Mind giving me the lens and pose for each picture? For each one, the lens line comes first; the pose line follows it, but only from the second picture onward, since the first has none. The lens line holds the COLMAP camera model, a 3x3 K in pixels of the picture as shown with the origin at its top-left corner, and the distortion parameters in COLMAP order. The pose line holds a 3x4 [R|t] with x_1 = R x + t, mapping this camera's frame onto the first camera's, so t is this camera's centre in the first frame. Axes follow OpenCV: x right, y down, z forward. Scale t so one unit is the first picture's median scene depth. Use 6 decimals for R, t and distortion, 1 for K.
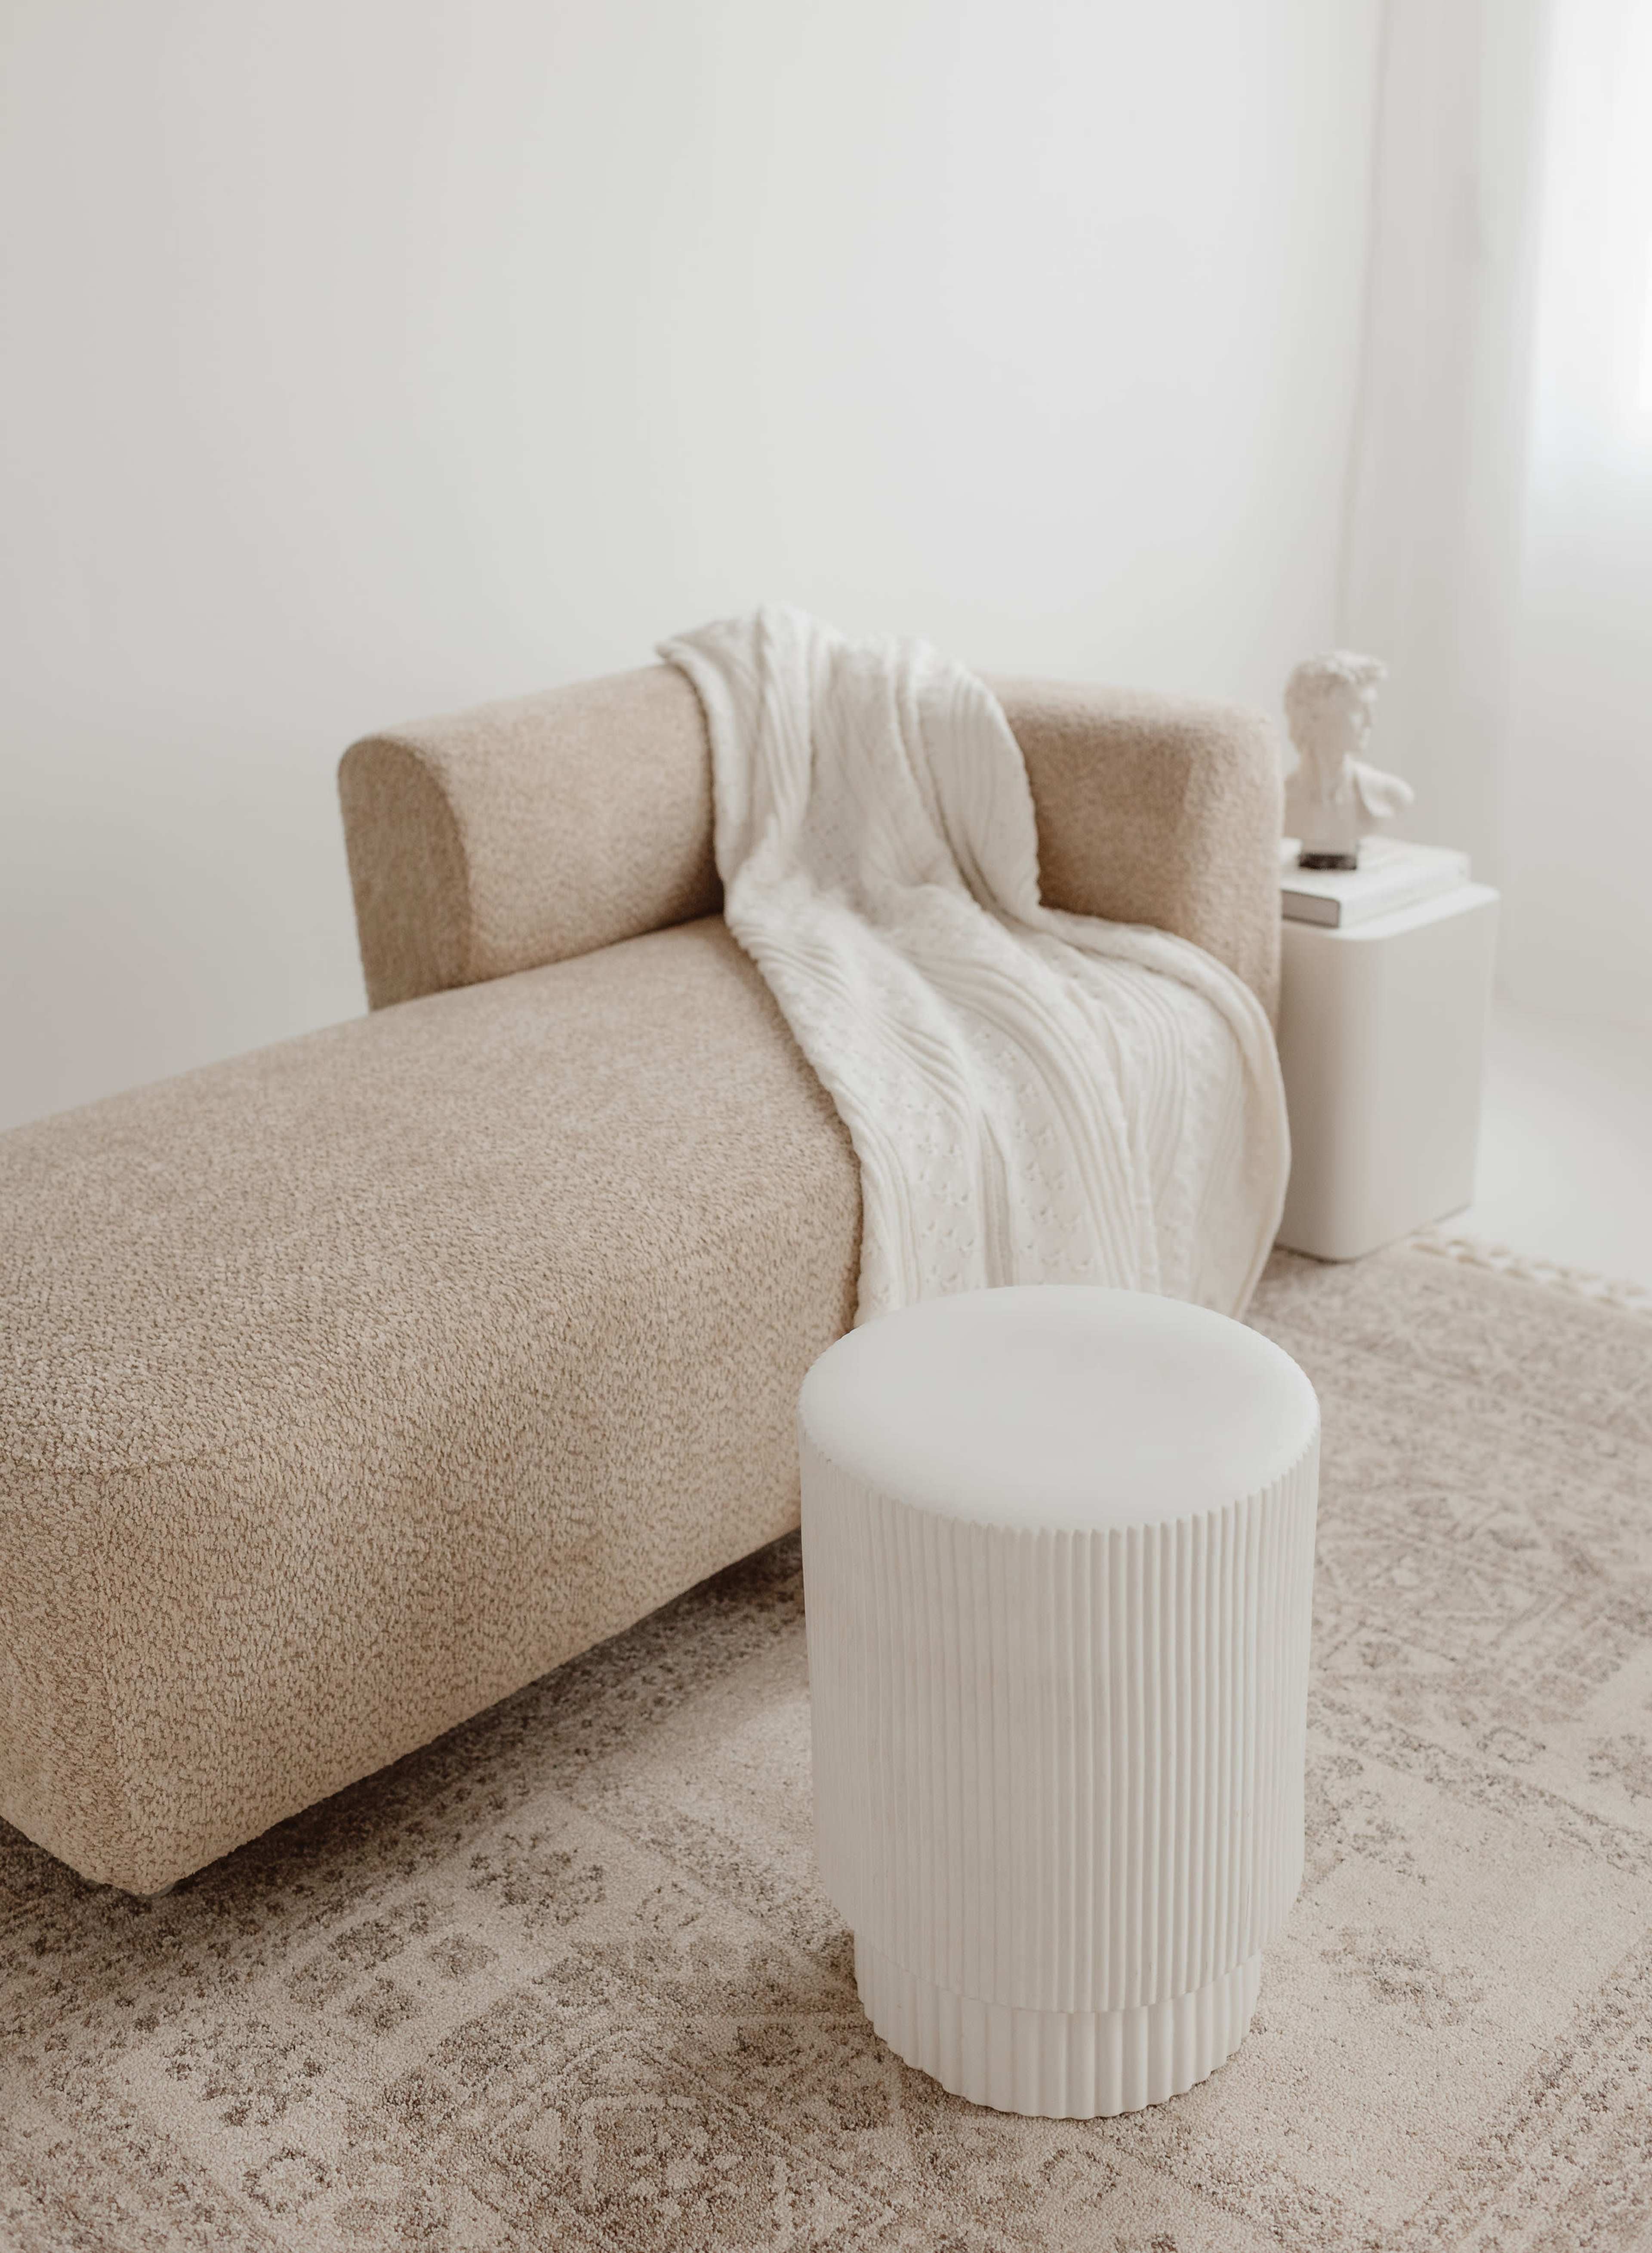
lens RADIAL K [[2134.5, 0, 826.8], [0, 2134.5, 941.5], [0, 0, 1]] dist [0.005998, 0.010895]
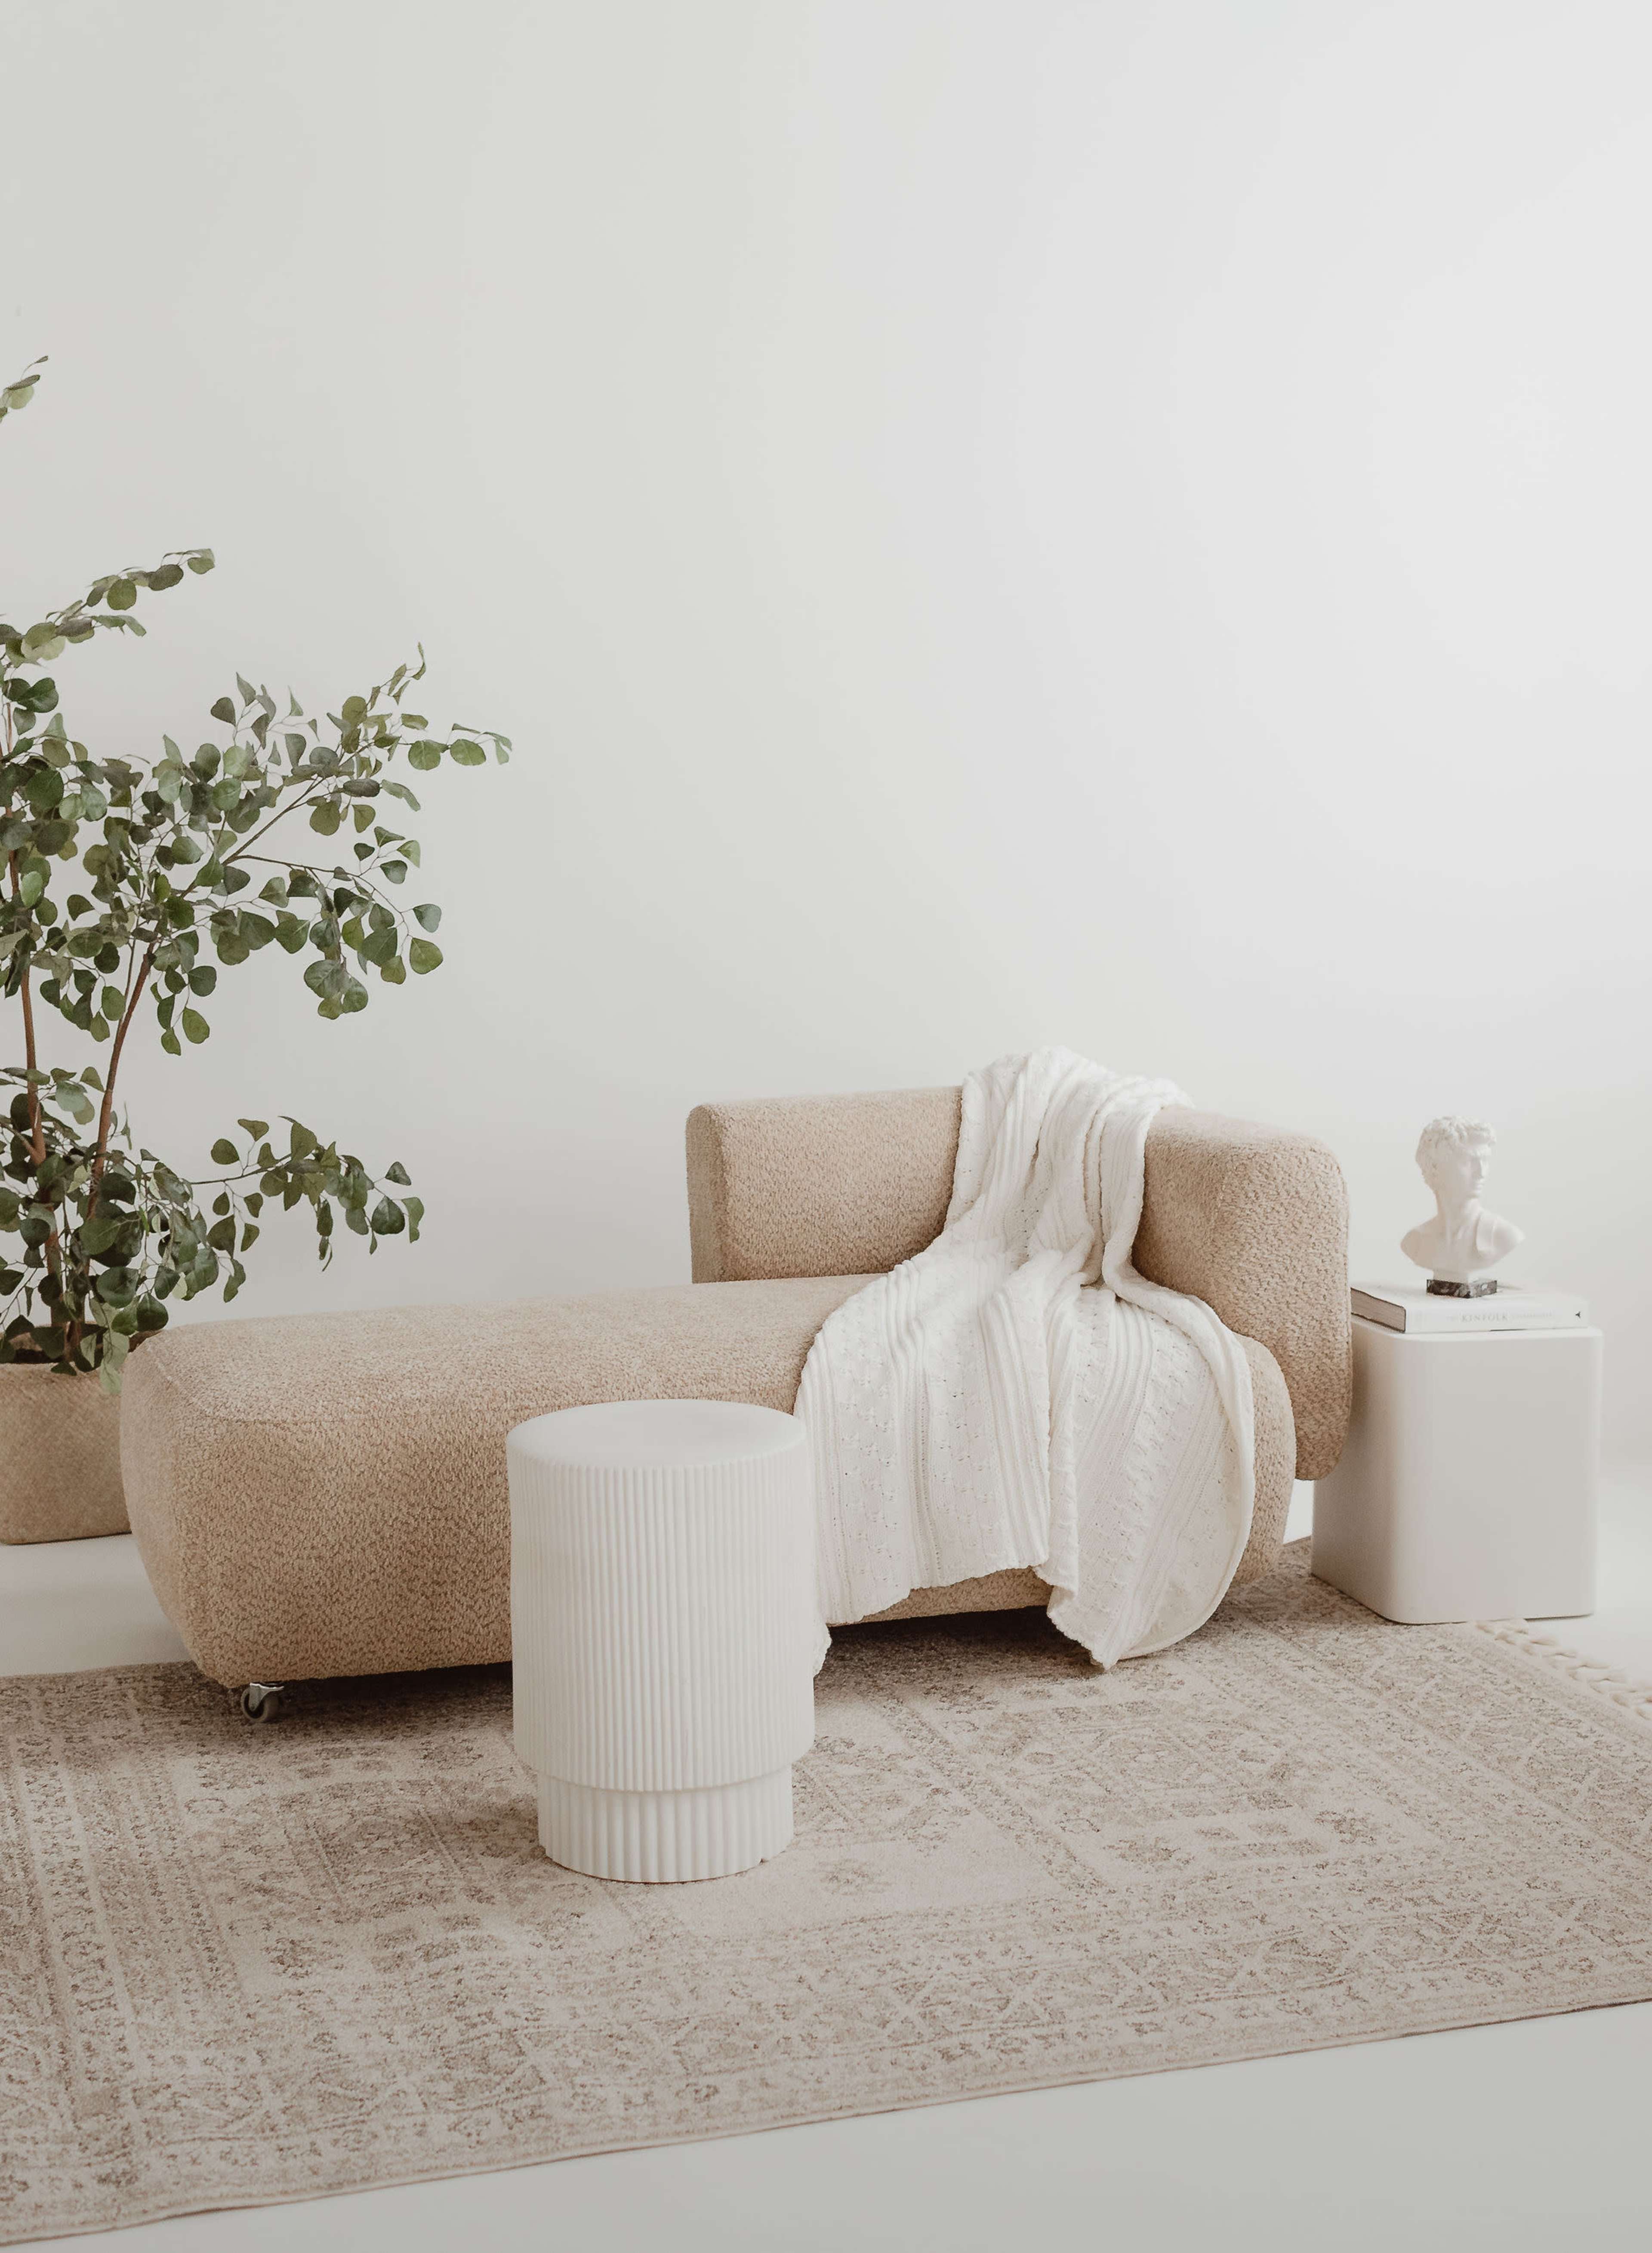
lens RADIAL K [[2134.5, 0, 826.8], [0, 2134.5, 941.5], [0, 0, 1]] dist [0.005998, 0.010895]
pose [[0.916366, 0.055788, -0.396437, 0.712562], [-0.145463, 0.968962, -0.199884, 0.120988], [0.372981, 0.240834, 0.896038, -0.474793]]
